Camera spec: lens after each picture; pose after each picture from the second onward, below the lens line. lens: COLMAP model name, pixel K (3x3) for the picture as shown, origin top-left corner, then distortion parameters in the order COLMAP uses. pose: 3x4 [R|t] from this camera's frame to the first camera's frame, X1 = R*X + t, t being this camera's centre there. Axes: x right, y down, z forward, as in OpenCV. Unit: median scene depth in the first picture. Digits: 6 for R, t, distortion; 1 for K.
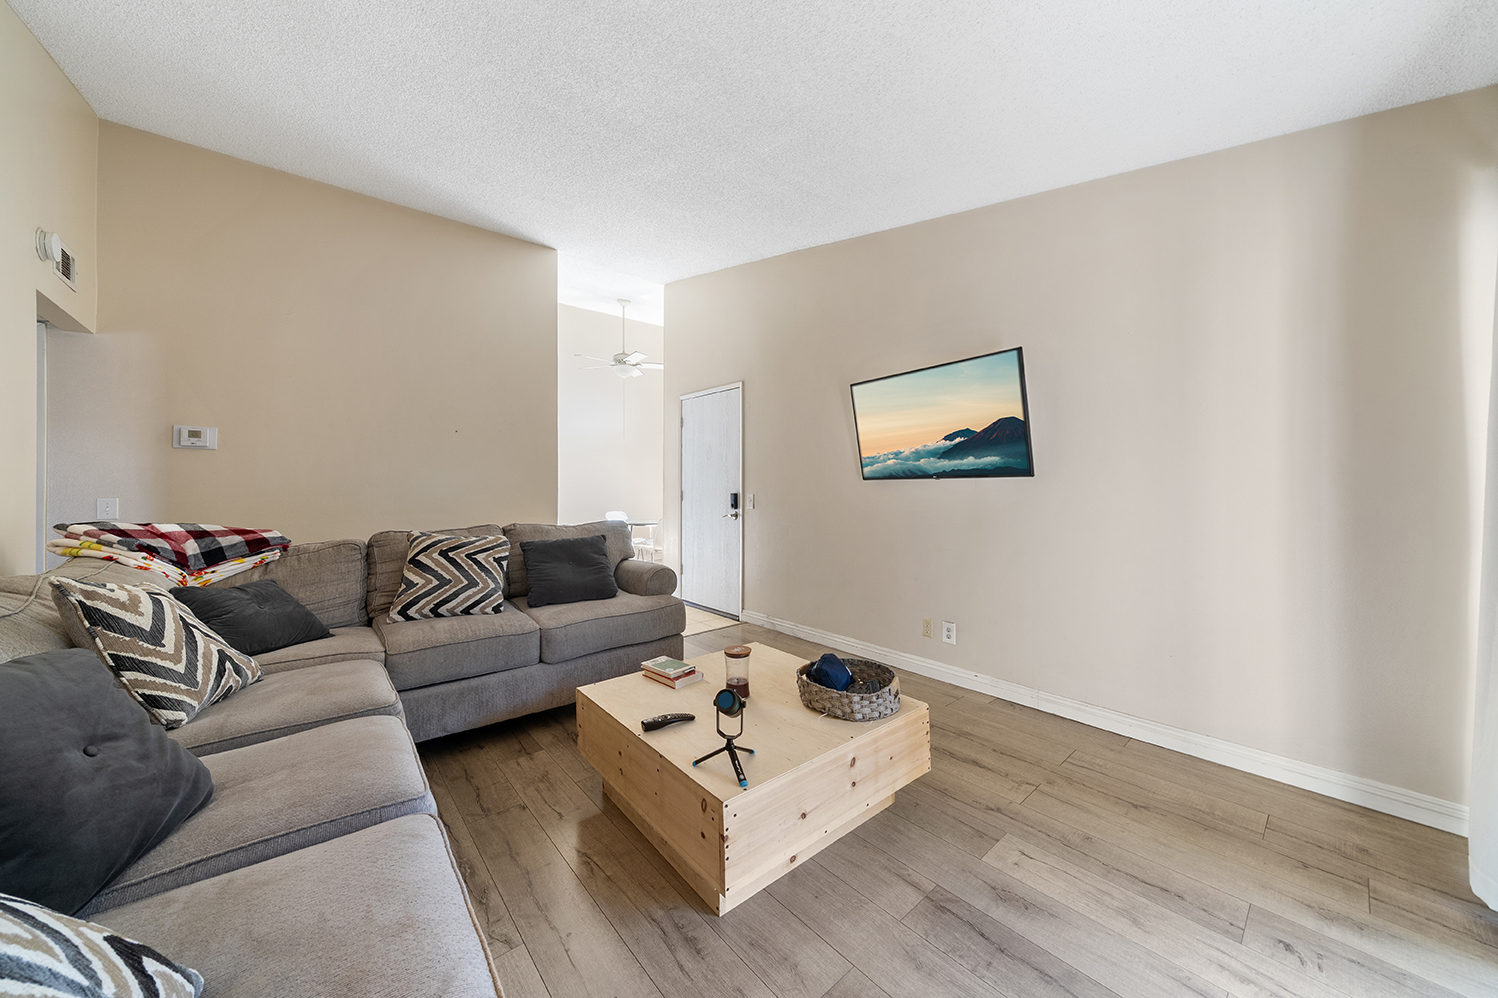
lens RADIAL K [[523.9, 0, 750.1], [0, 523.9, 485.7], [0, 0, 1]] dist [-0.002619, -0.000169]
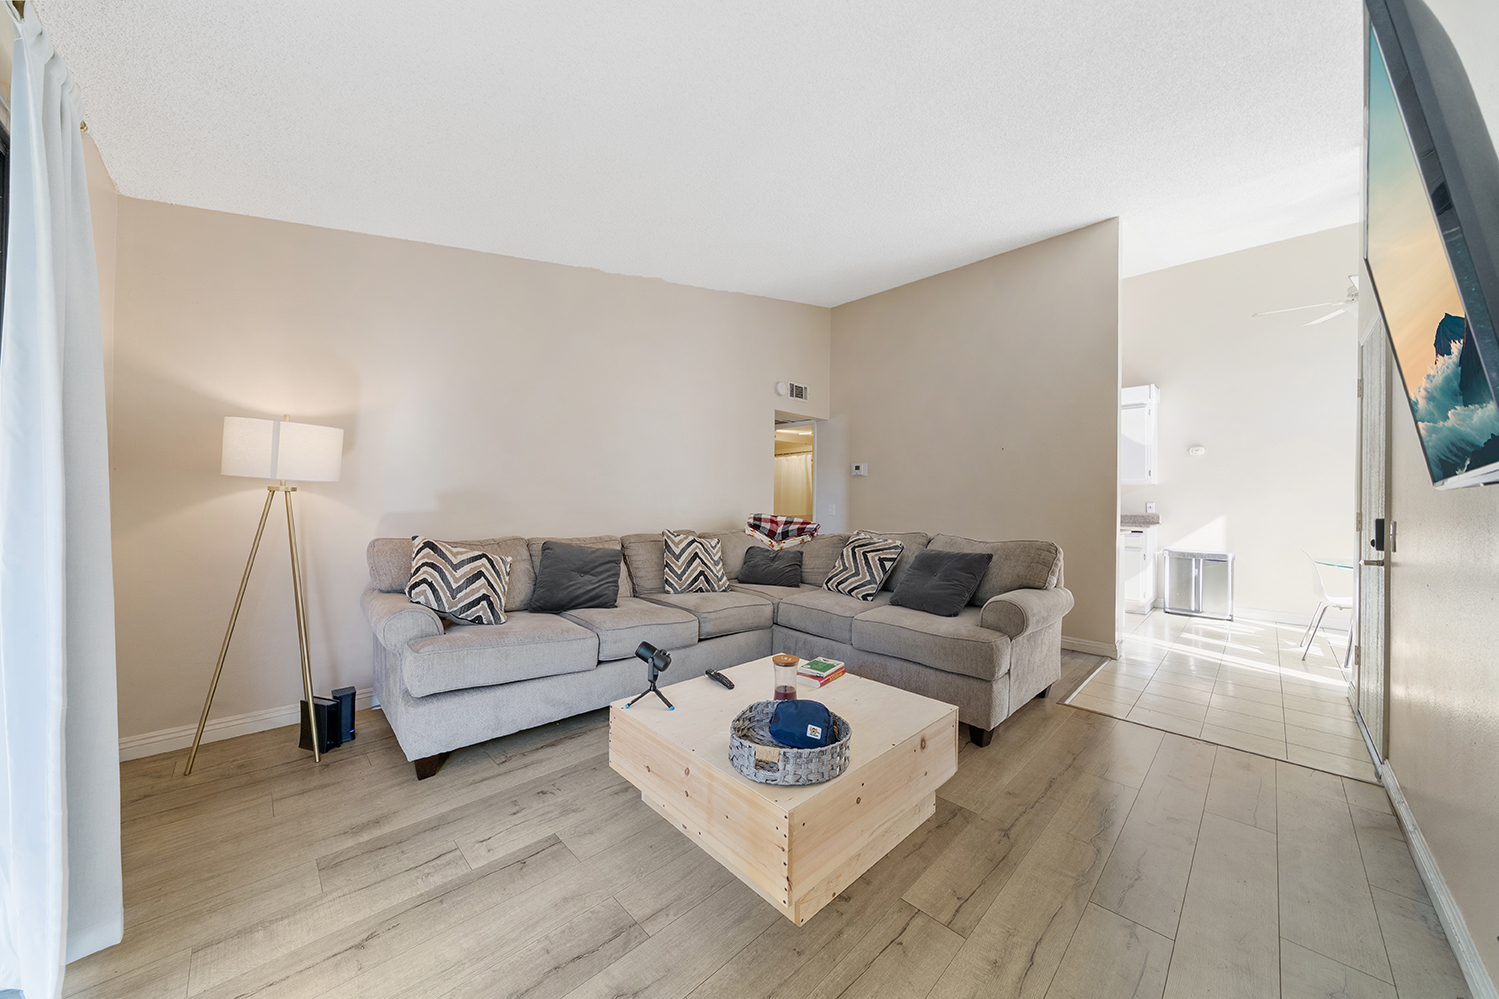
lens RADIAL K [[516.7, 0, 743.4], [0, 516.7, 501.9], [0, 0, 1]] dist [-0.001777, -0.000101]
pose [[0.053890, 0.010254, -0.998494, 0.807722], [-0.008806, 0.999913, 0.009793, -0.001068], [0.998508, 0.008265, 0.053975, 0.713389]]
